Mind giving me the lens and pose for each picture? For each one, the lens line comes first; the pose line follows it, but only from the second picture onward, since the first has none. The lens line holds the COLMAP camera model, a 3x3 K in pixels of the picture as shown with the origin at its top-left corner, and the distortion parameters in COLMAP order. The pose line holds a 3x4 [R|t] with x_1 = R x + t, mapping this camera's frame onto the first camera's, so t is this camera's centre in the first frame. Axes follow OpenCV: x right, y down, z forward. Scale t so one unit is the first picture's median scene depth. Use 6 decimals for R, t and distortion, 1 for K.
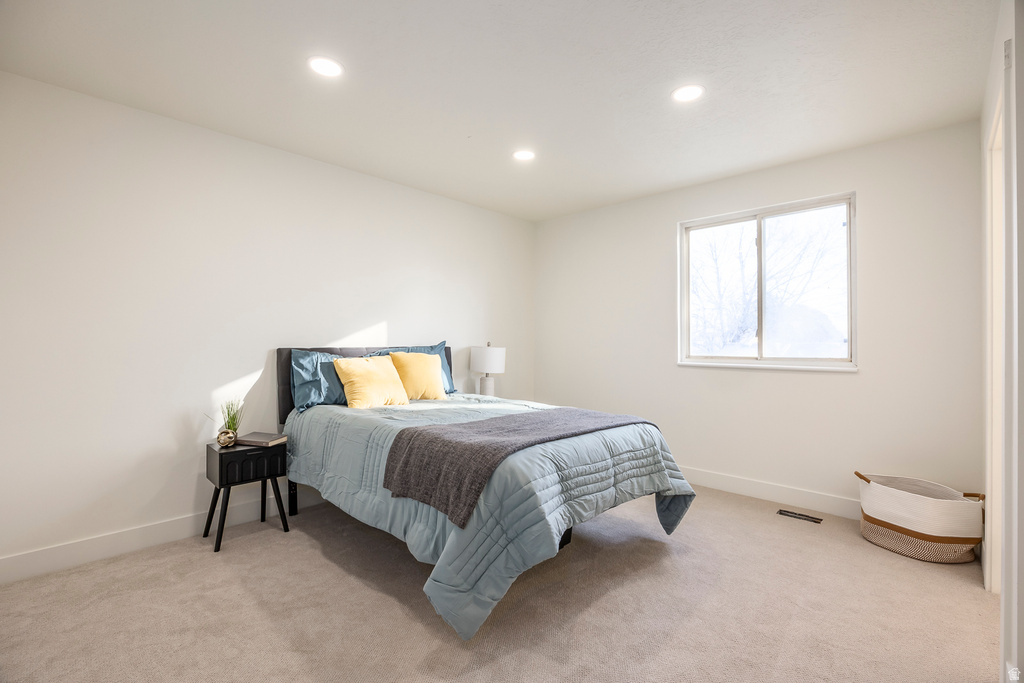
lens RADIAL K [[463.8, 0, 512.5], [0, 463.8, 339.4], [0, 0, 1]] dist [-0.010147, 0.000838]
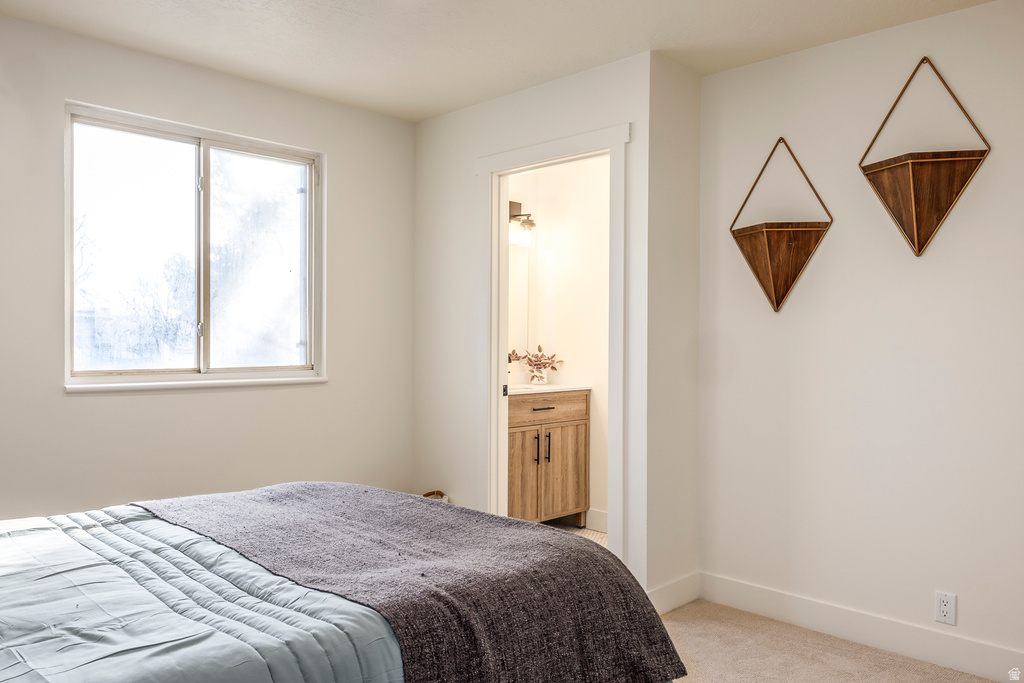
lens RADIAL K [[768.7, 0, 512.3], [0, 768.7, 344.7], [0, 0, 1]] dist [0.000181, -0.000459]
pose [[-0.015061, -0.000210, 0.999887, -0.517214], [-0.003232, 0.999995, 0.000161, 0.004450], [-0.999881, -0.003229, -0.015062, 0.617326]]
